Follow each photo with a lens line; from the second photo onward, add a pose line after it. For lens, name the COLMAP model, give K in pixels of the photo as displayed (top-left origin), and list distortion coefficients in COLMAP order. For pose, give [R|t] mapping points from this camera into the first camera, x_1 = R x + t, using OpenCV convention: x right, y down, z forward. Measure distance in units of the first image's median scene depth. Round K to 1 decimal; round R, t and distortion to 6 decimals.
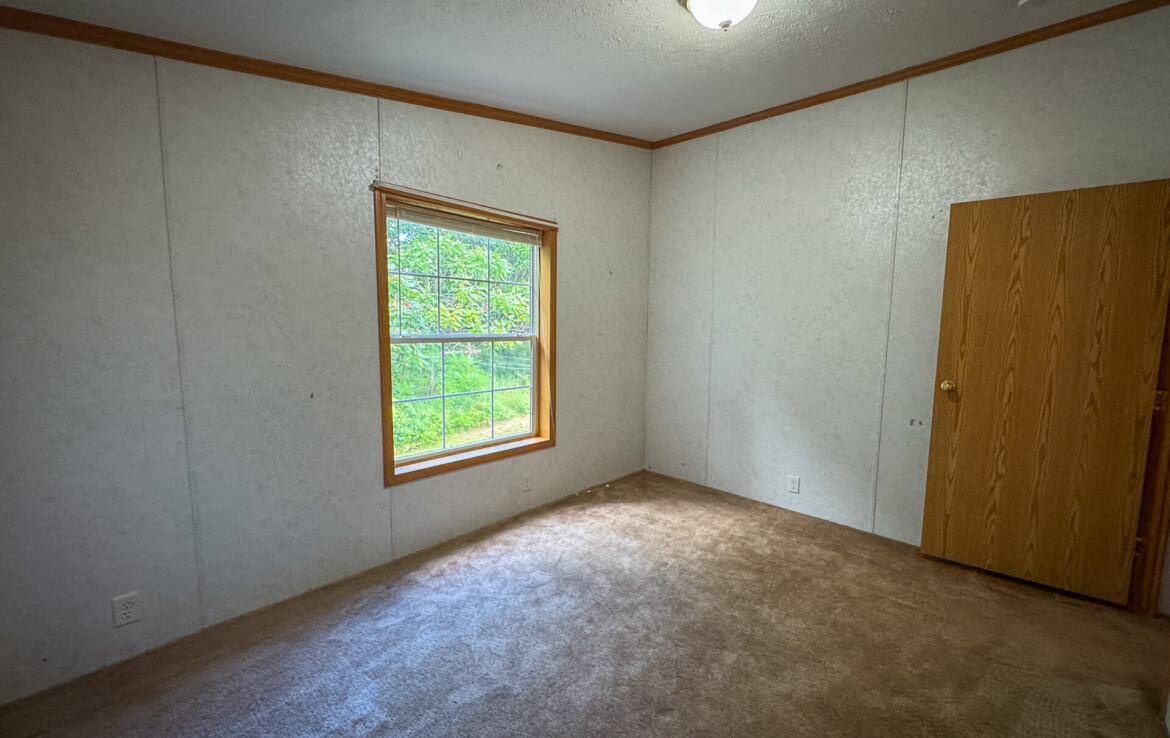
lens RADIAL K [[466.1, 0, 587.5], [0, 466.1, 373.7], [0, 0, 1]] dist [-0.002701, 0.000195]
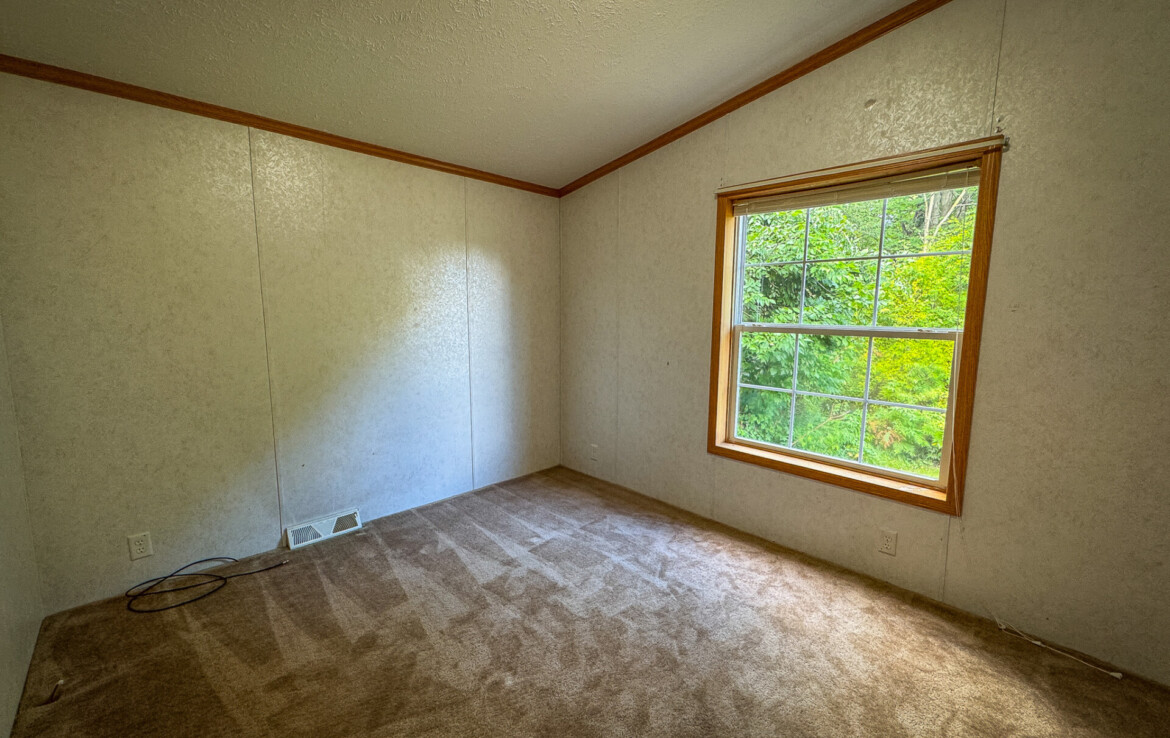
lens RADIAL K [[466.1, 0, 578.7], [0, 466.1, 368.8], [0, 0, 1]] dist [-0.002701, 0.000195]
pose [[-0.054087, 0.111835, -0.992254, 0.678704], [-0.117894, 0.986043, 0.117561, -0.058436], [0.991552, 0.123340, -0.040147, 0.661668]]
